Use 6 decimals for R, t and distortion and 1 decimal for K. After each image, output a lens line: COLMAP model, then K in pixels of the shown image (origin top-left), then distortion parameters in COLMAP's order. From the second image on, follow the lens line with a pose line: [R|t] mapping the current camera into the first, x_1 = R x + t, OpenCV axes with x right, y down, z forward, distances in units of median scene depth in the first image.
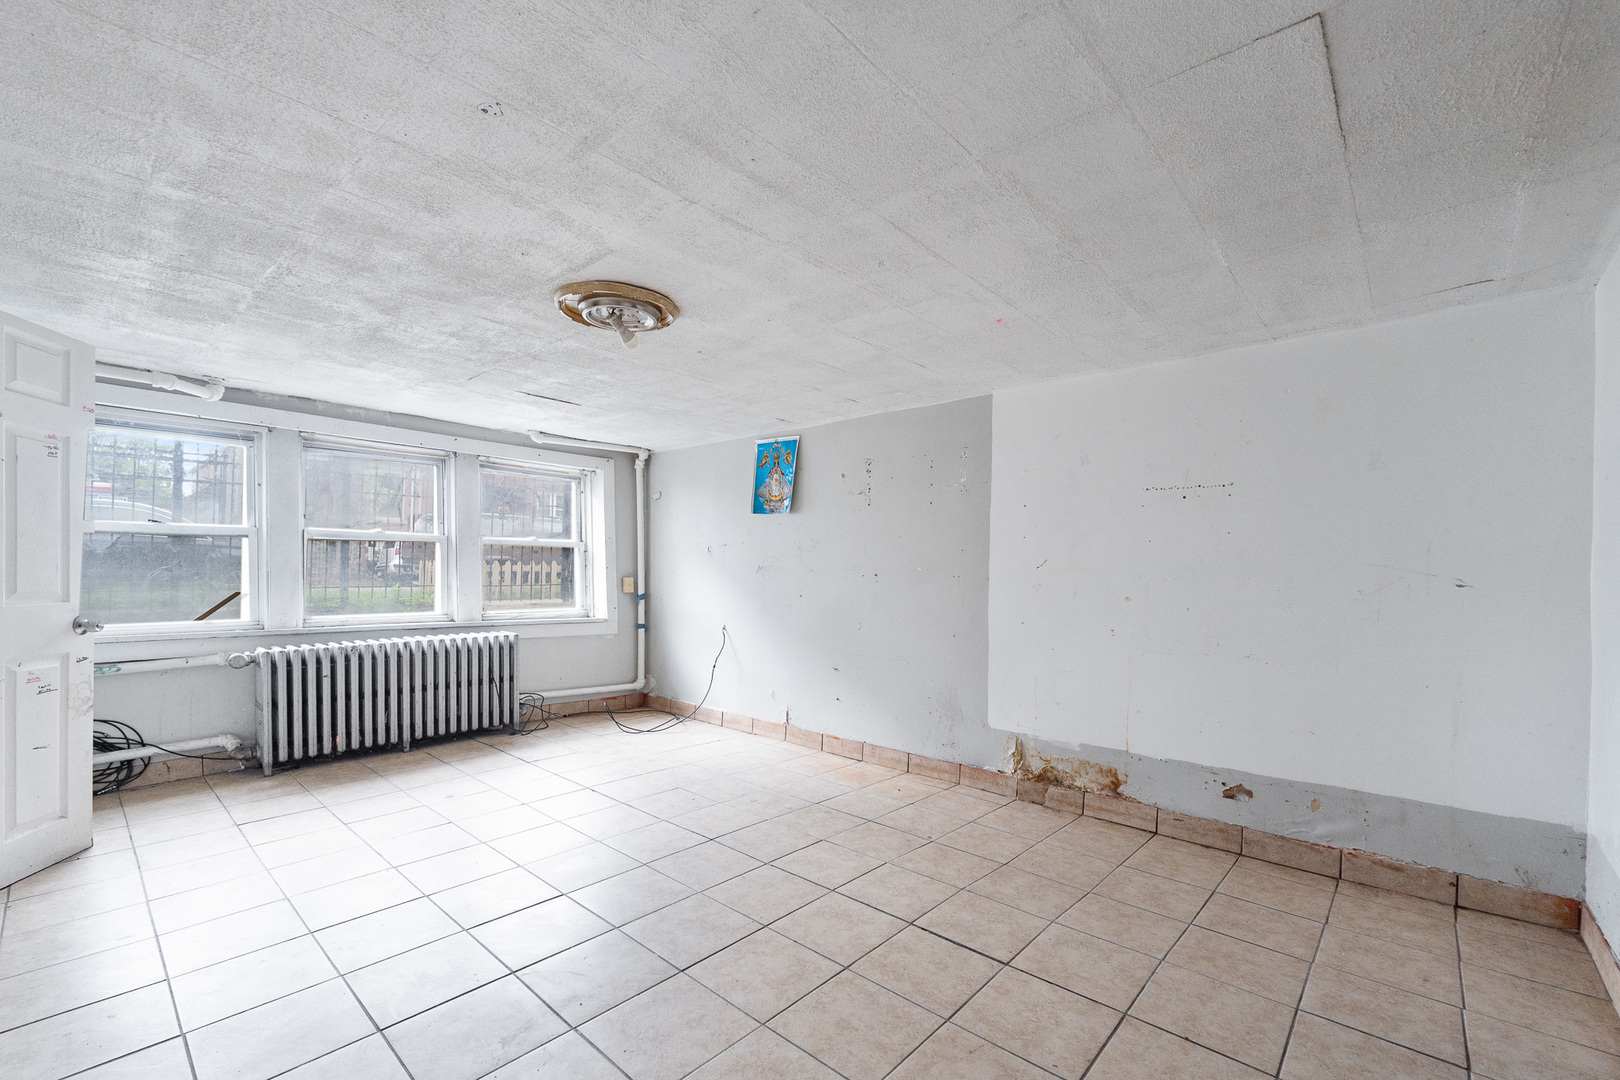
lens RADIAL K [[679.8, 0, 811.9], [0, 679.8, 576.8], [0, 0, 1]] dist [-0.010171, -0.000429]
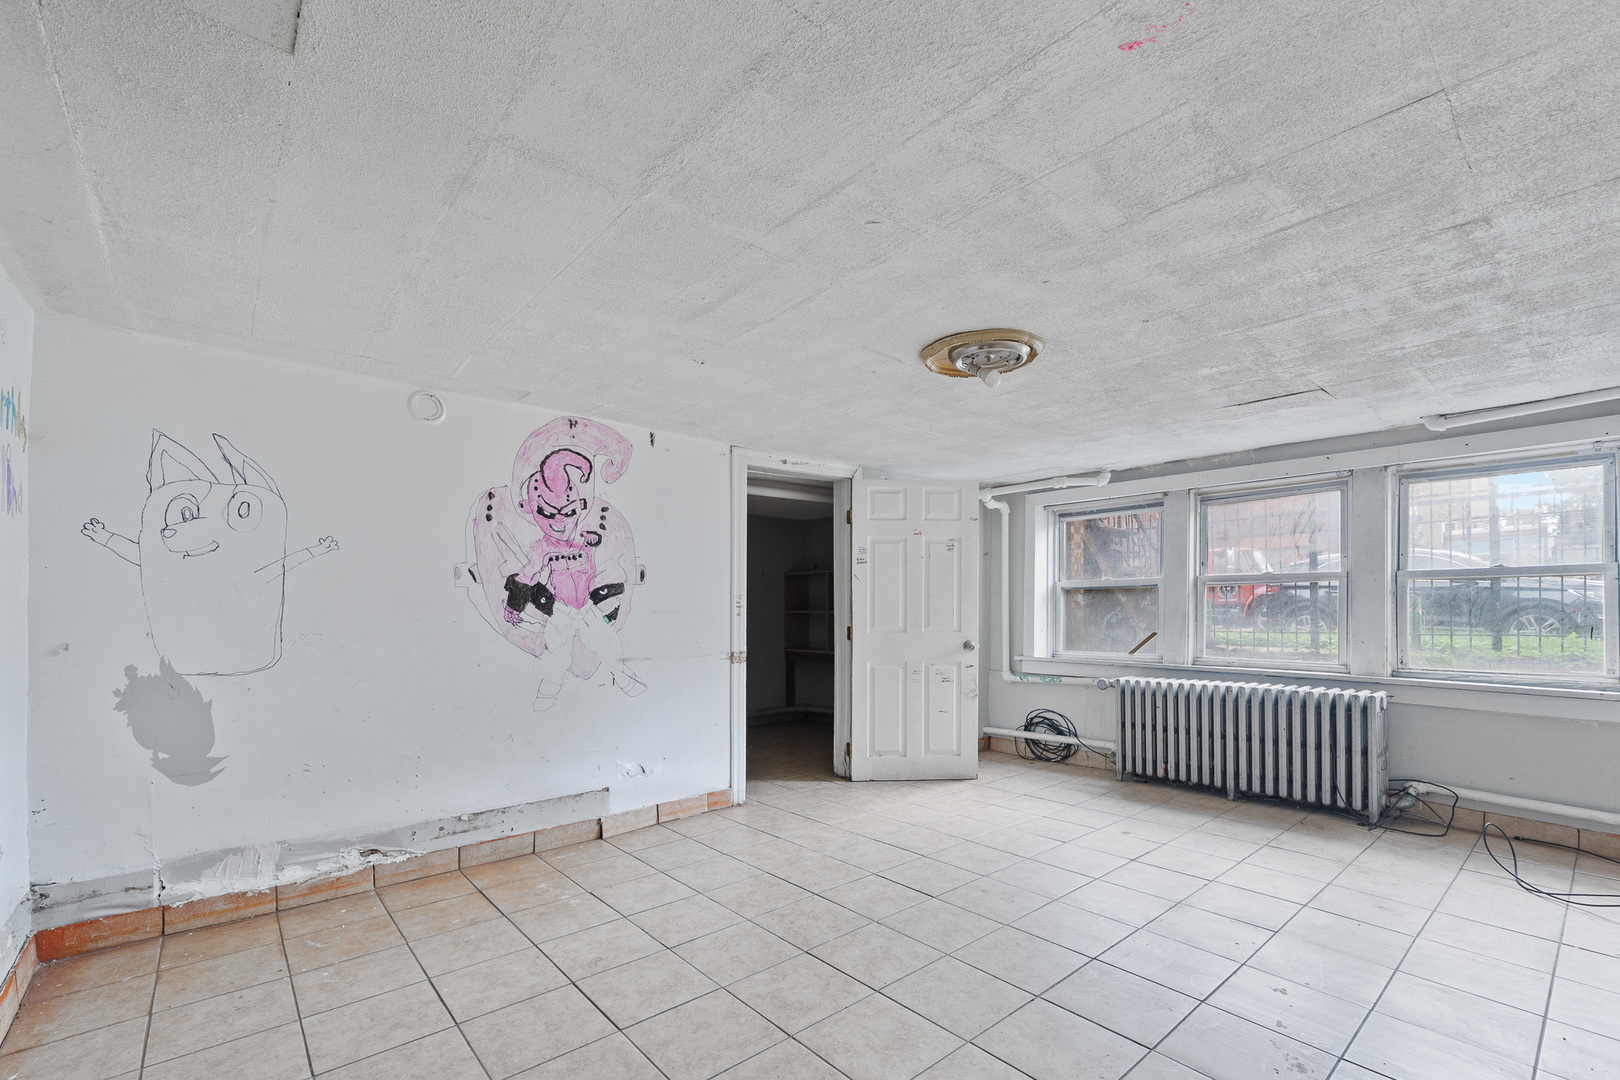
lens RADIAL K [[698.4, 0, 811.9], [0, 698.4, 609.9], [0, 0, 1]] dist [-0.010241, 0.000148]
pose [[-0.122728, -0.010059, -0.992389, 0.502369], [-0.005694, 0.999939, -0.009432, -0.001122], [0.992424, 0.004494, -0.122778, 0.568100]]
